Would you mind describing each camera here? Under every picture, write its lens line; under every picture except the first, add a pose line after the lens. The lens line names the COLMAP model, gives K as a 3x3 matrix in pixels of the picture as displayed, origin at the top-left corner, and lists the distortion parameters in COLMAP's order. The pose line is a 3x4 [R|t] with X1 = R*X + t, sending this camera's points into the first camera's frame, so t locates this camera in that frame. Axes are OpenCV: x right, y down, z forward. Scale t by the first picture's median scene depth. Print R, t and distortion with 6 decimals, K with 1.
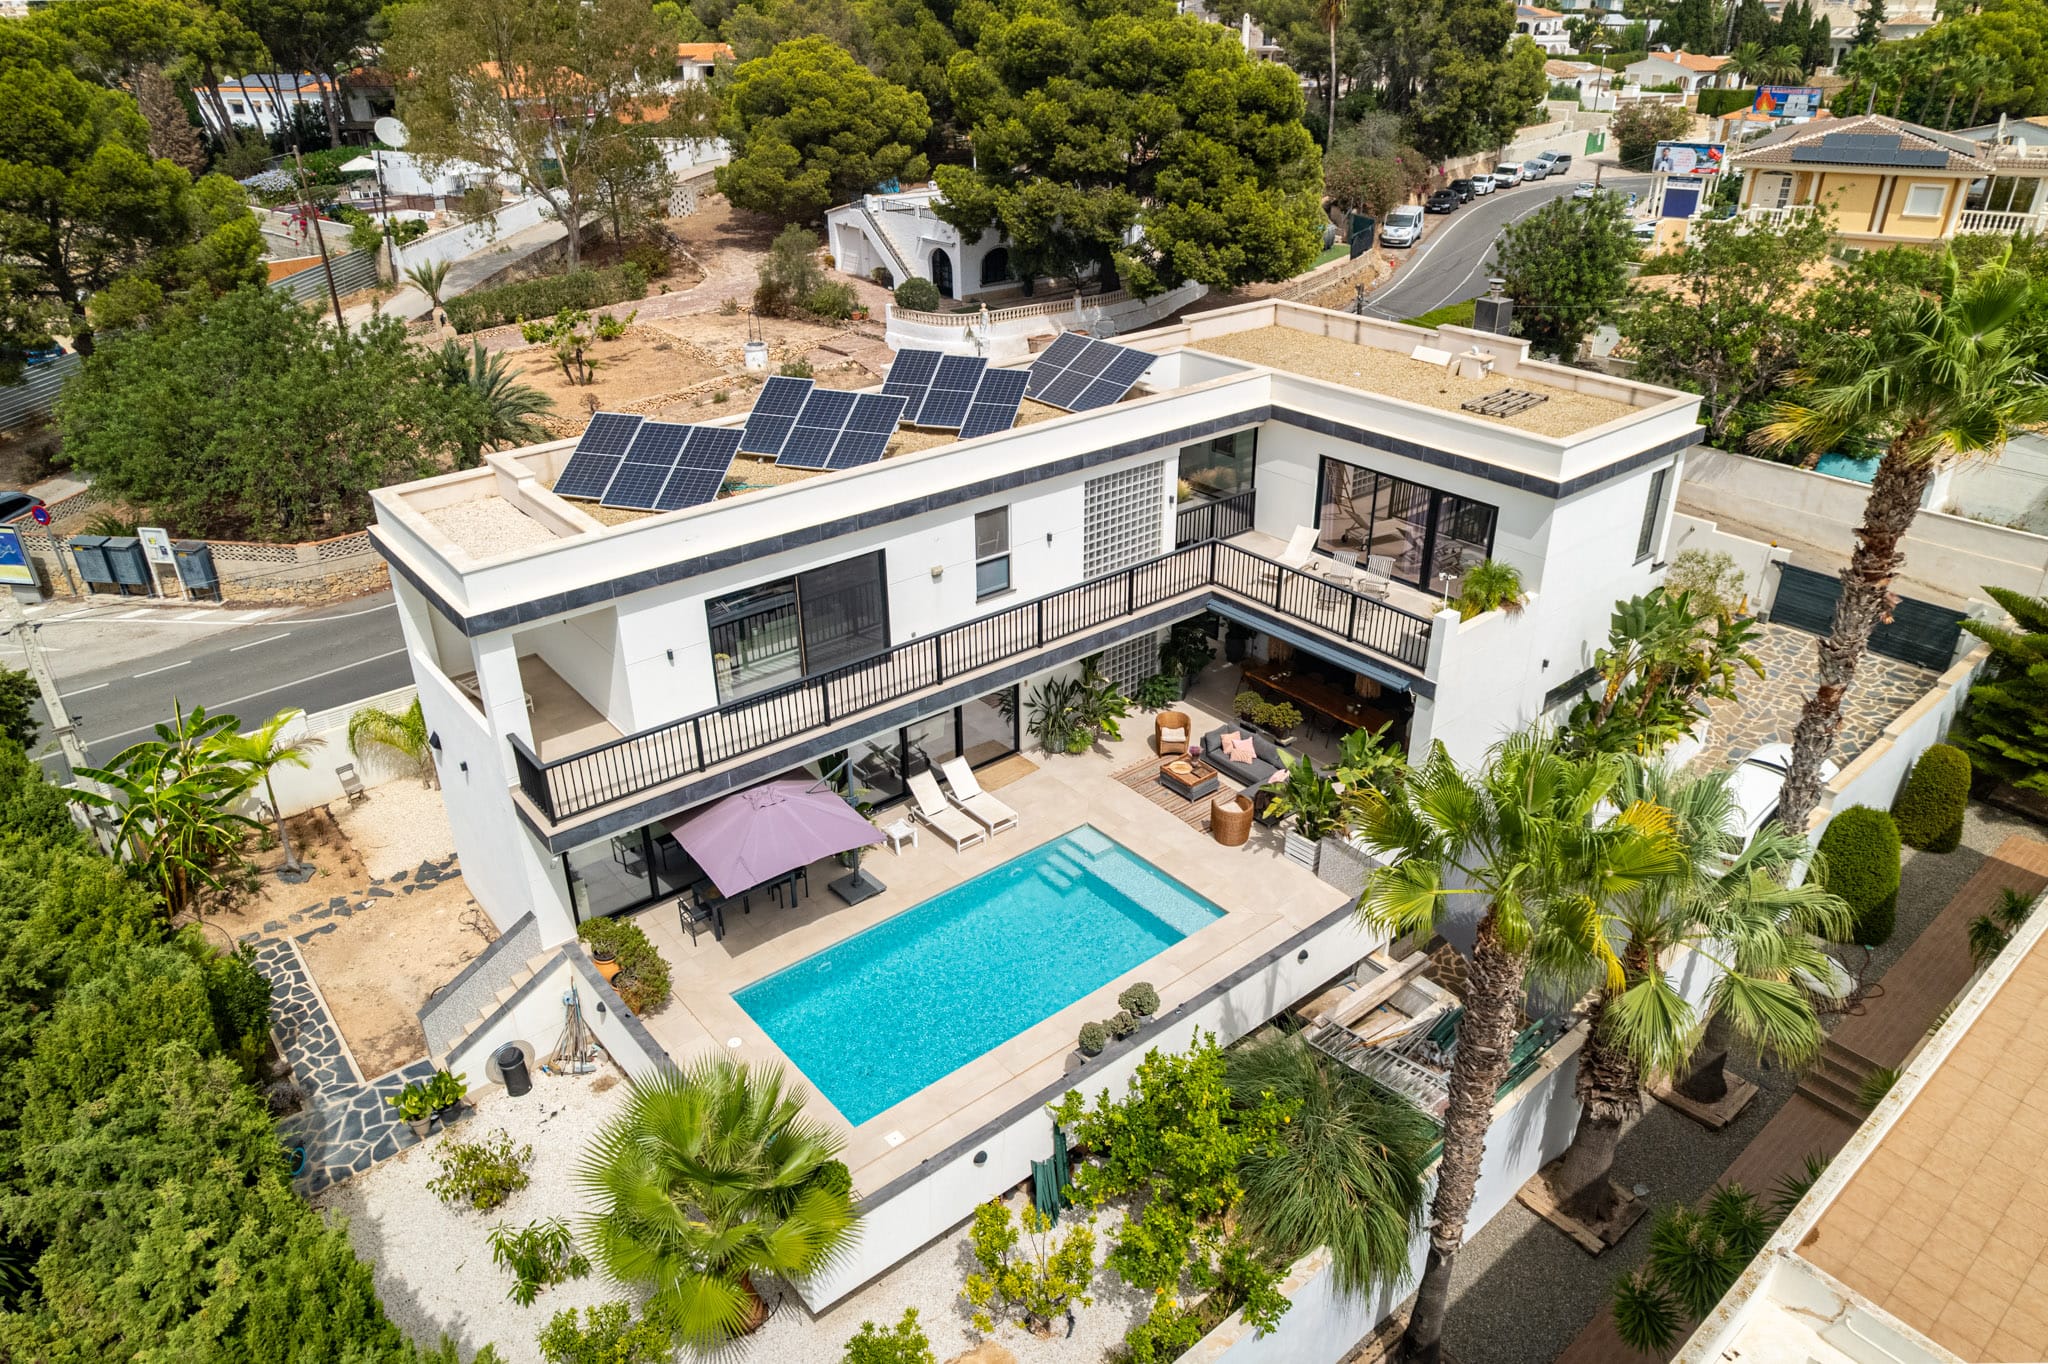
lens RADIAL K [[1310.5, 0, 1024.7], [0, 1310.5, 679.3], [0, 0, 1]] dist [-0.063055, 0.045630]
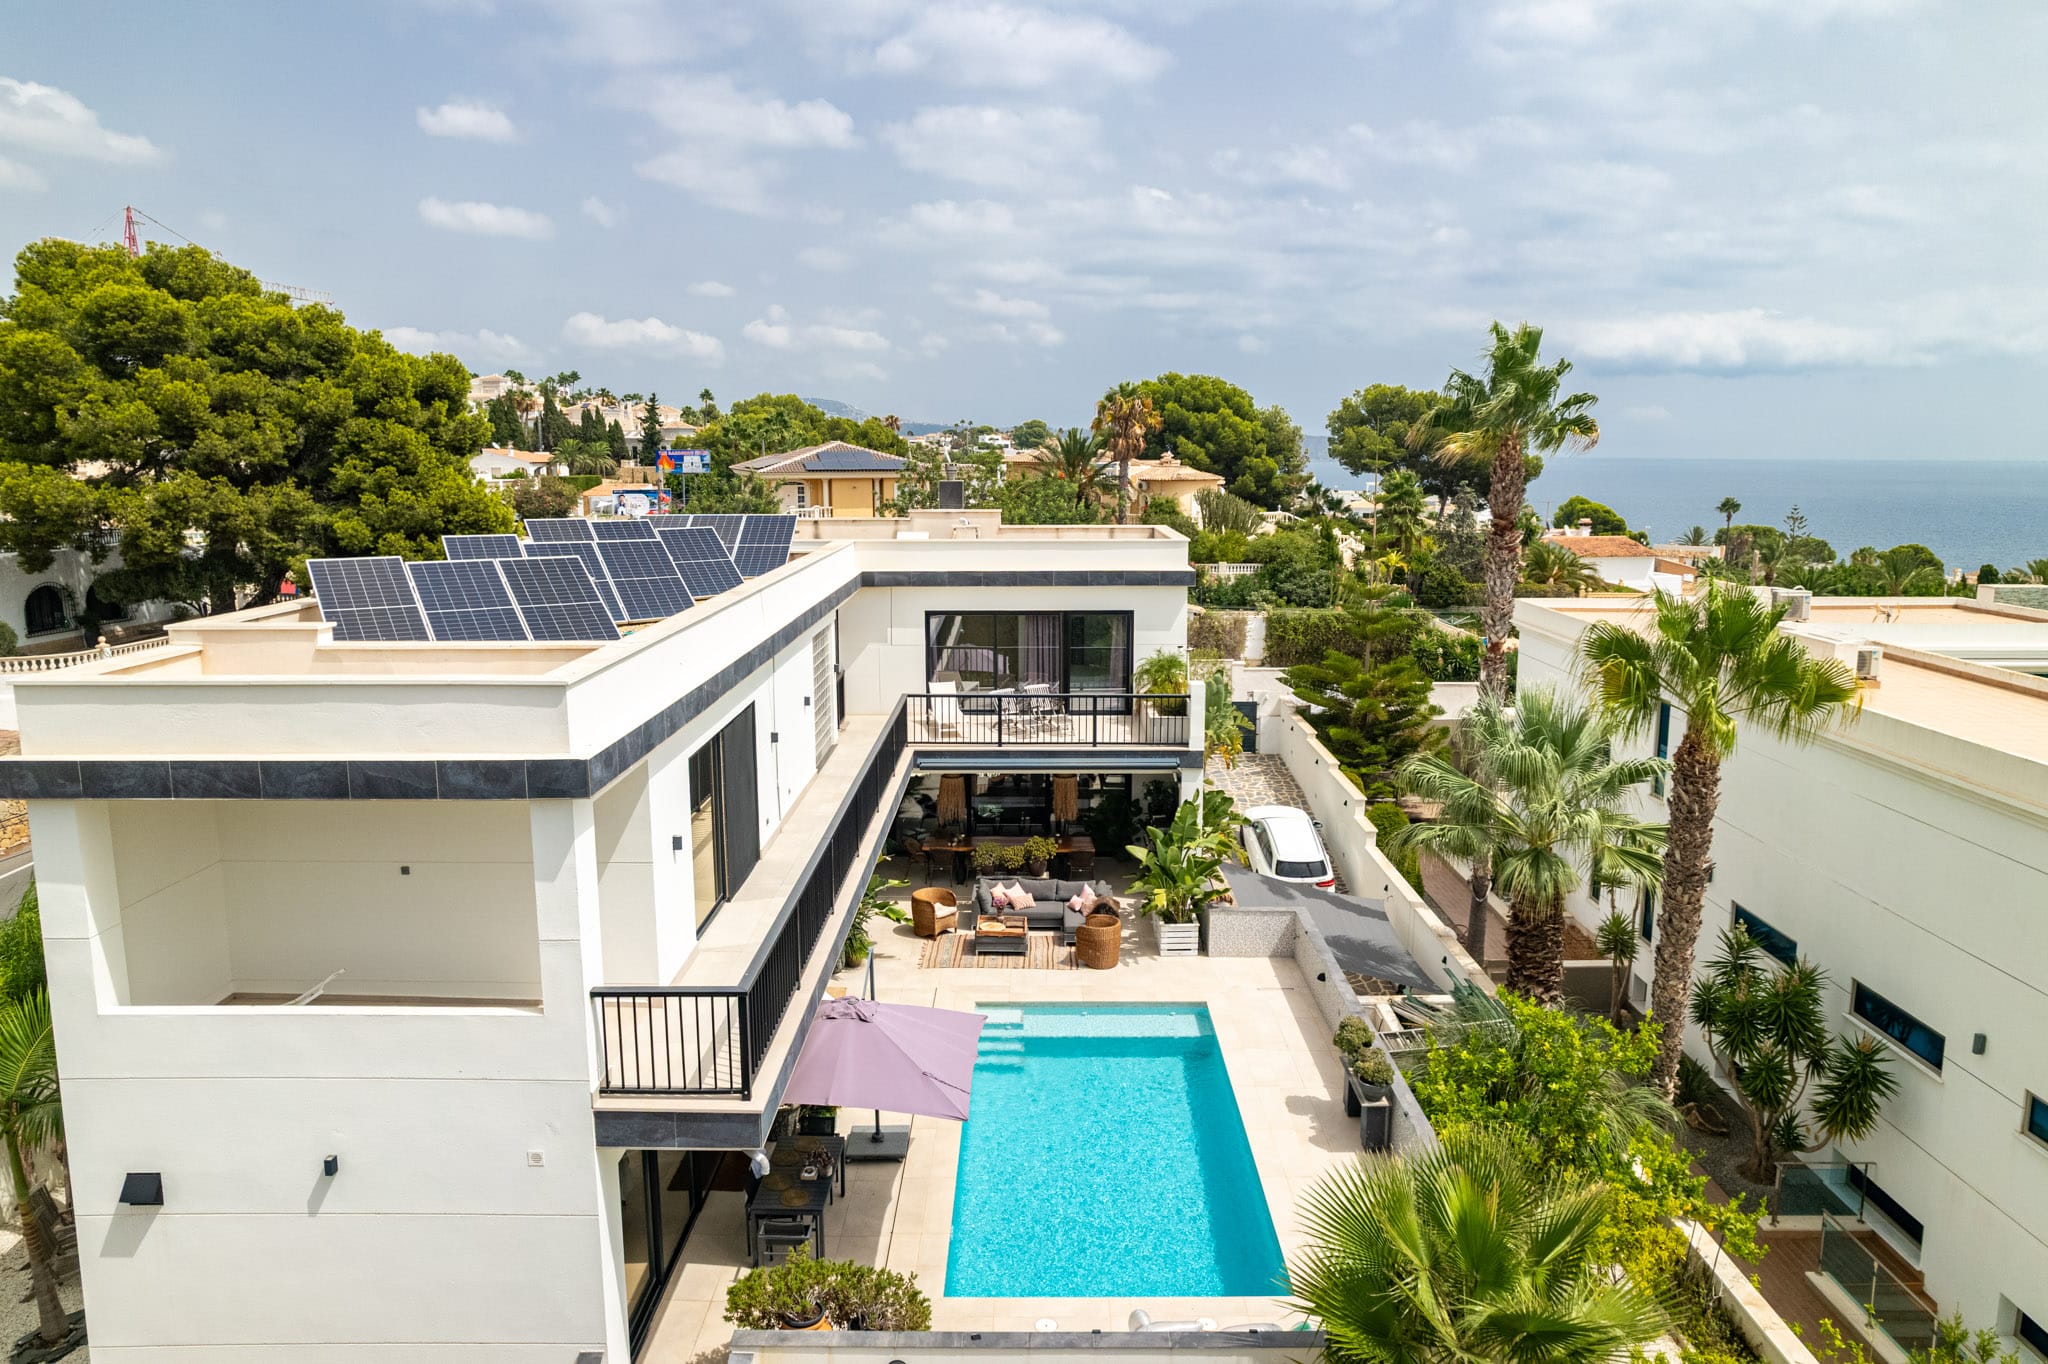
lens RADIAL K [[1310.5, 0, 1029.0], [0, 1310.5, 701.1], [0, 0, 1]] dist [-0.063055, 0.045630]
pose [[0.629771, -0.134599, 0.765031, -0.286633], [0.349555, 0.928624, -0.124371, 0.025804], [-0.693686, 0.345746, 0.631870, 0.190646]]
